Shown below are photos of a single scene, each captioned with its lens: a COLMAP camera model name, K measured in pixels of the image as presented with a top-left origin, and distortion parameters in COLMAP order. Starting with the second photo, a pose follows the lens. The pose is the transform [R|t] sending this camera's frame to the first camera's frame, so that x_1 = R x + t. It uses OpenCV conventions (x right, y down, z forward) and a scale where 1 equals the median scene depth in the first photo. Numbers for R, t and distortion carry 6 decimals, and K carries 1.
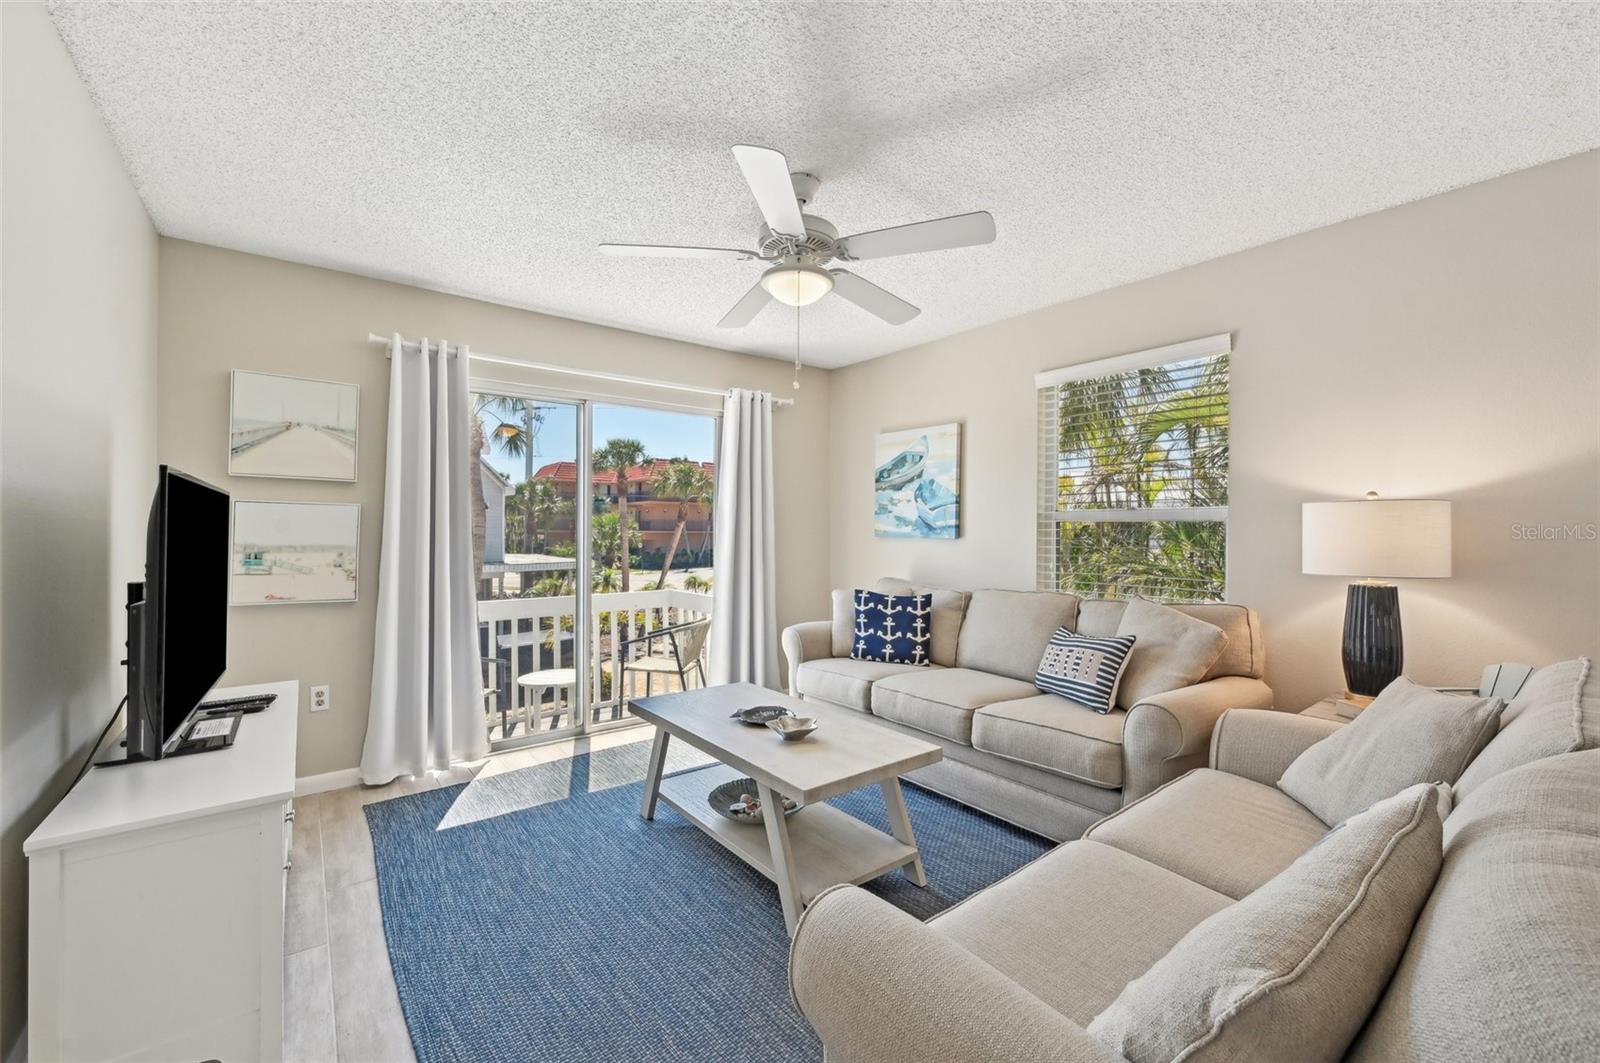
lens RADIAL K [[639.7, 0, 804.1], [0, 639.7, 526.1], [0, 0, 1]] dist [0.003193, -0.001685]
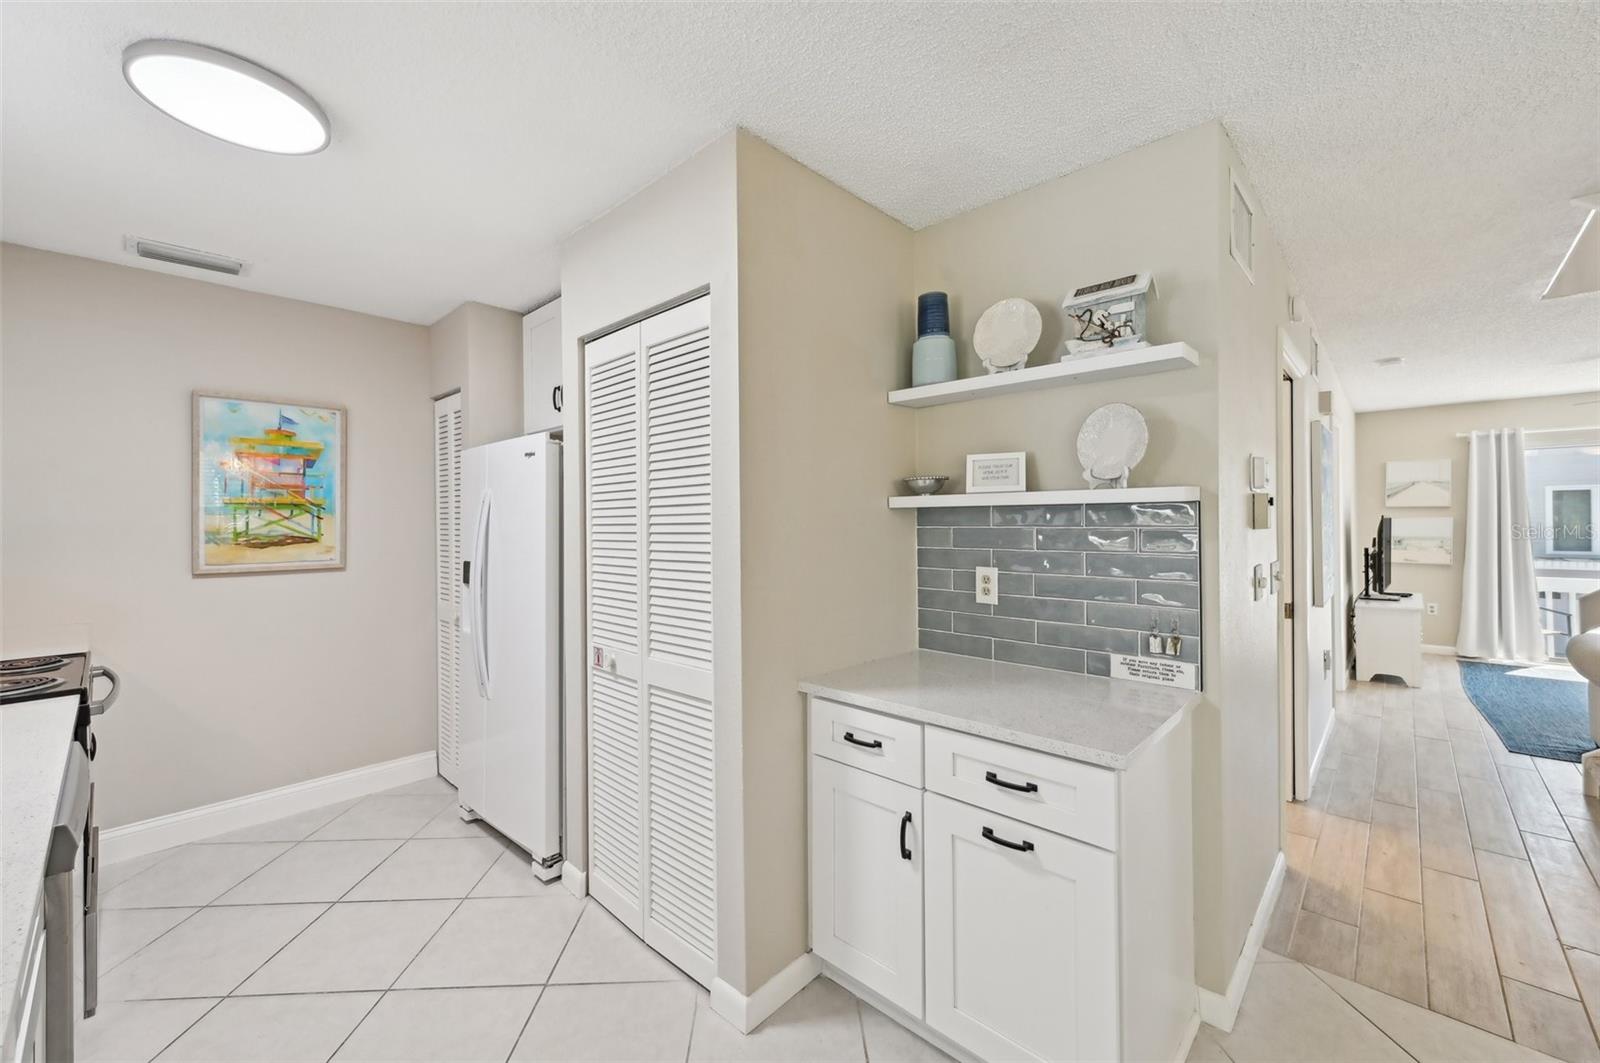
lens RADIAL K [[639.7, 0, 773.8], [0, 639.7, 525.8], [0, 0, 1]] dist [0.003193, -0.001685]
pose [[0.119516, -0.004629, -0.992821, 1.054578], [0.016688, 0.999857, -0.002653, -0.038250], [0.992692, -0.016251, 0.119576, -1.368385]]
